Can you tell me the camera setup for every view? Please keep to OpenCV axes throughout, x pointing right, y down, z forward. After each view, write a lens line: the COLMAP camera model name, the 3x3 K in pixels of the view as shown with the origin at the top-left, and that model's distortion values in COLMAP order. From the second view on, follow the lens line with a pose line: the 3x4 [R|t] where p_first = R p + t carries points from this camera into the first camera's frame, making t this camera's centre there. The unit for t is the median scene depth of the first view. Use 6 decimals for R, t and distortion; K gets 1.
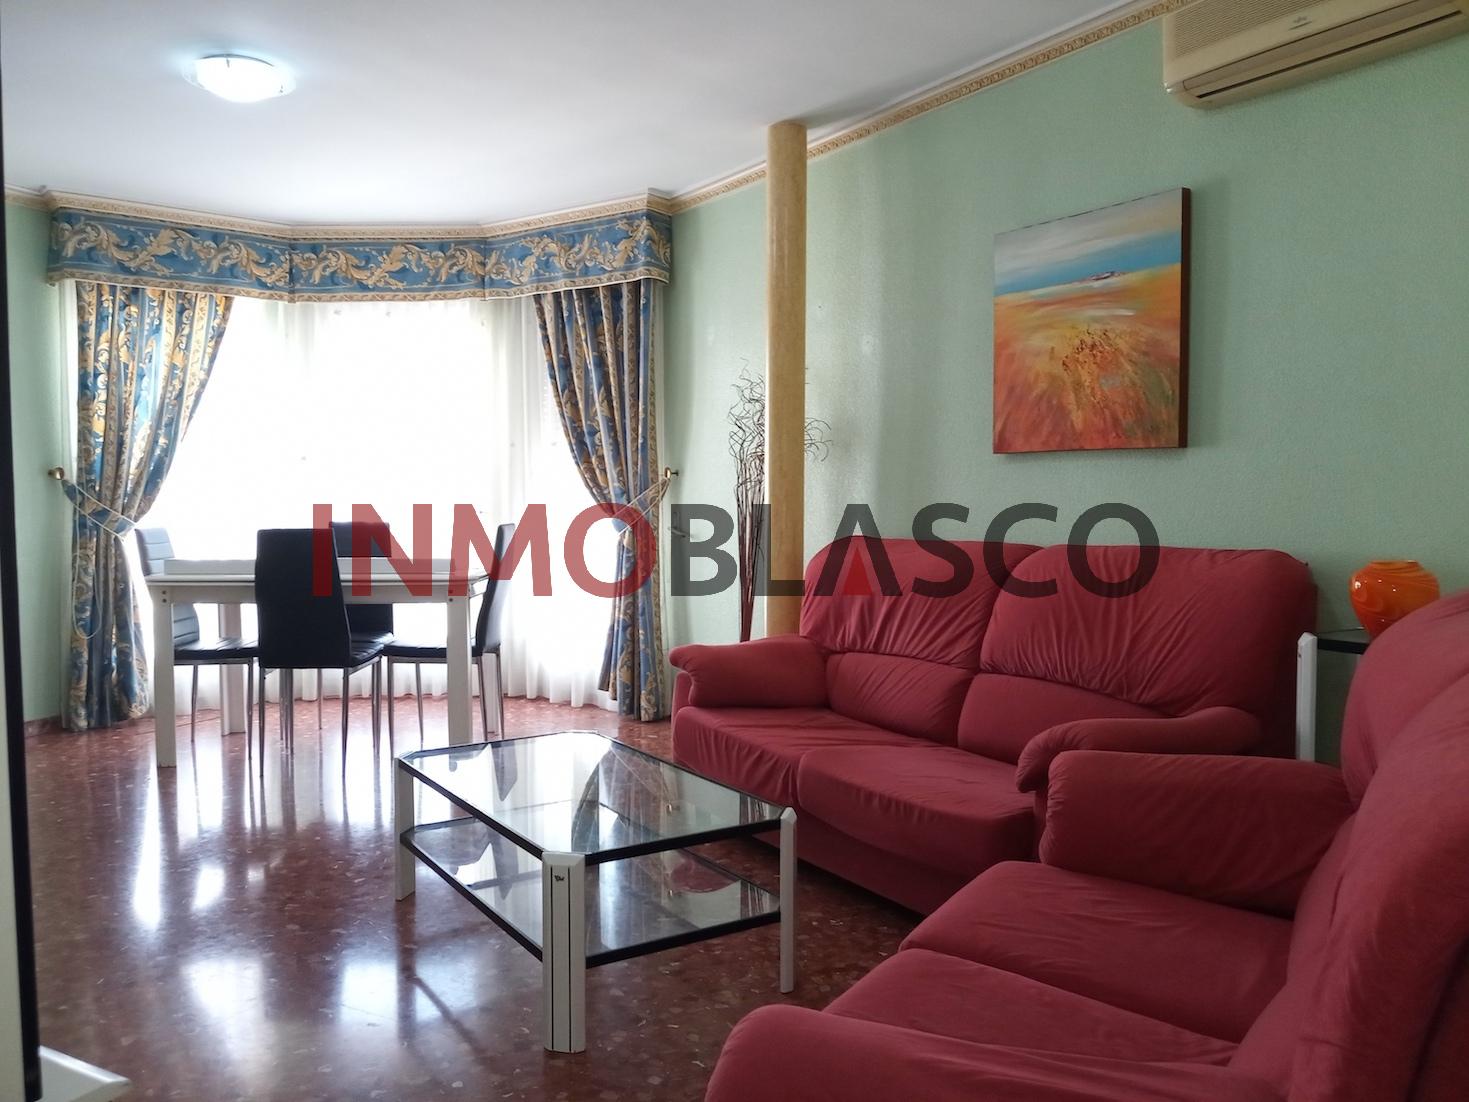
lens RADIAL K [[1178.3, 0, 726.5], [0, 1178.3, 555.1], [0, 0, 1]] dist [0.023070, -0.051977]
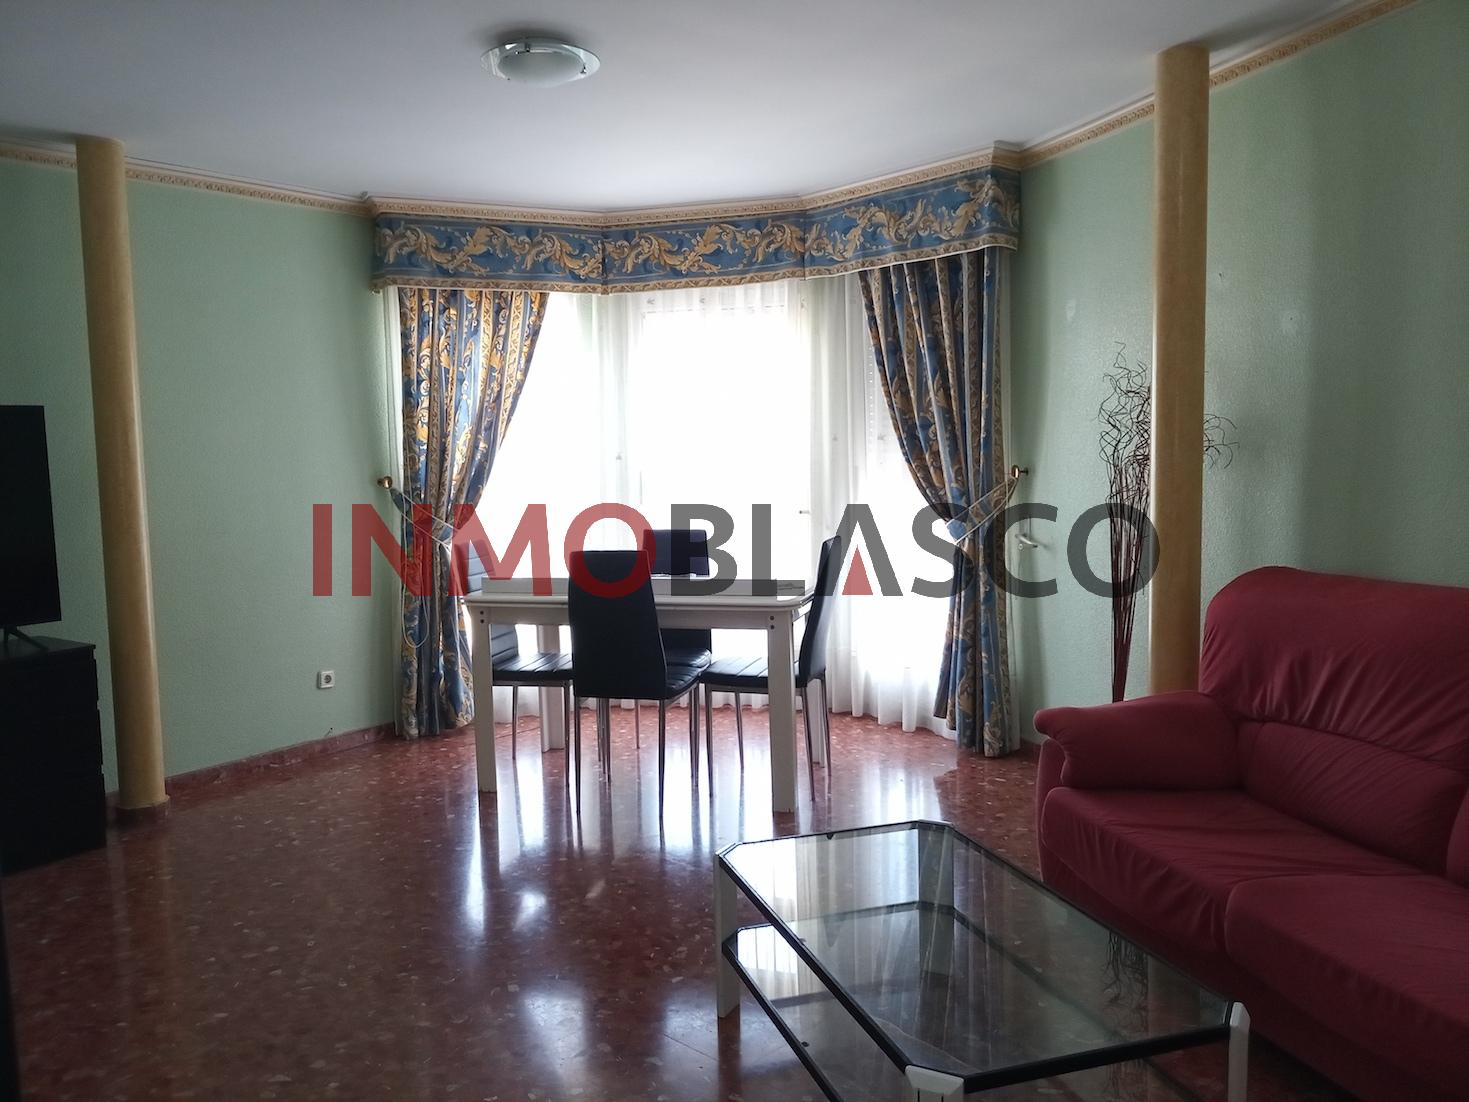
lens RADIAL K [[1178.3, 0, 720.4], [0, 1178.3, 546.1], [0, 0, 1]] dist [0.023070, -0.051977]
pose [[0.964889, 0.000023, -0.262659, -0.031810], [0.009641, 0.999323, 0.035505, -0.048562], [0.262482, -0.036791, 0.964235, 0.110913]]
